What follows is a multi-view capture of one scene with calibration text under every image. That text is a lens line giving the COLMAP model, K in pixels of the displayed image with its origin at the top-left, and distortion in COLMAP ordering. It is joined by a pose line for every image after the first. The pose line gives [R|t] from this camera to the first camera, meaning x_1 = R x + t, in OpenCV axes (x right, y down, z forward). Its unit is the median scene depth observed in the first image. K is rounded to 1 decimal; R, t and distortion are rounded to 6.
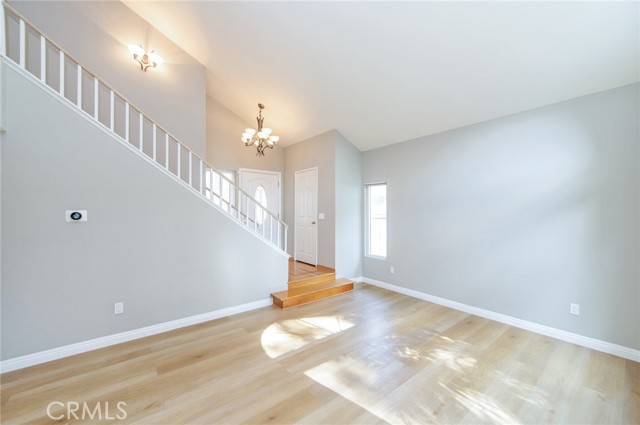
lens RADIAL K [[250.7, 0, 322.4], [0, 250.7, 213.0], [0, 0, 1]] dist [0.012432, -0.003182]
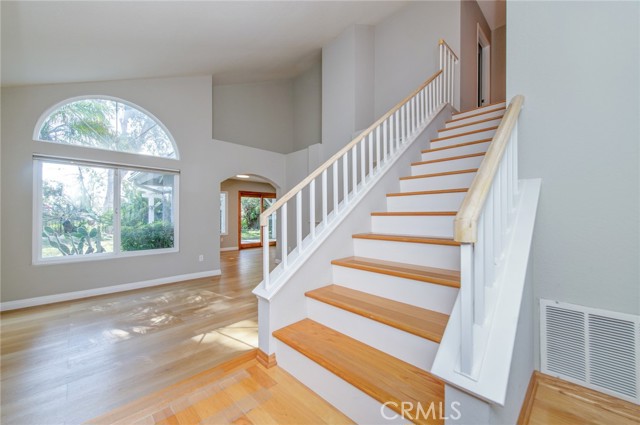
lens RADIAL K [[250.7, 0, 322.7], [0, 250.7, 216.7], [0, 0, 1]] dist [0.012432, -0.003182]
pose [[-0.995823, -0.007565, -0.090990, -0.300421], [-0.008274, 0.999938, 0.007425, 0.068270], [0.090928, 0.008147, -0.995824, 2.089186]]
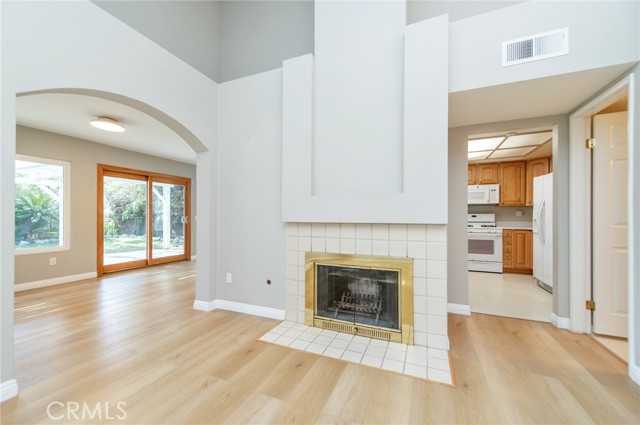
lens RADIAL K [[250.7, 0, 322.9], [0, 250.7, 216.2], [0, 0, 1]] dist [0.012432, -0.003182]
pose [[-0.882870, -0.004333, -0.469598, -0.060706], [-0.004285, 0.999990, -0.001172, 0.113244], [0.469598, 0.000978, -0.882880, 0.999105]]
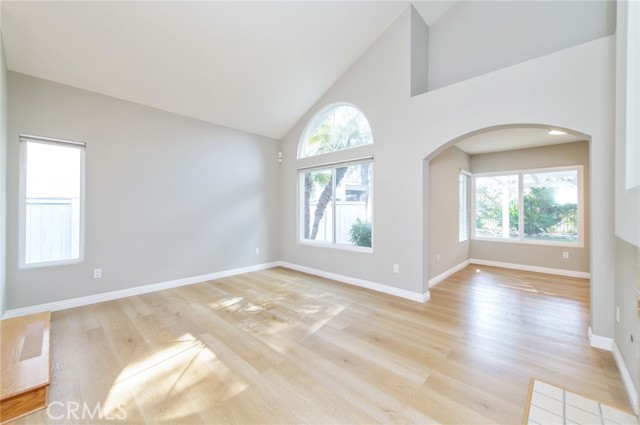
lens RADIAL K [[250.7, 0, 317.5], [0, 250.7, 209.5], [0, 0, 1]] dist [0.012432, -0.003182]
pose [[-0.119564, -0.001404, 0.992826, -0.842740], [-0.002628, 0.999996, 0.001098, 0.078437], [-0.992823, -0.002478, -0.119567, 0.806586]]
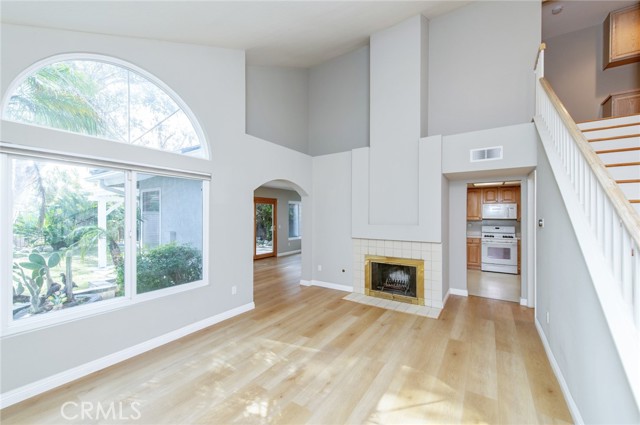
lens RADIAL K [[250.7, 0, 323.8], [0, 250.7, 216.3], [0, 0, 1]] dist [0.012432, -0.003182]
pose [[-0.953108, -0.002677, -0.302619, 0.338839], [-0.004218, 0.999981, 0.004439, -0.020901], [0.302601, 0.005507, -0.953101, 1.679070]]
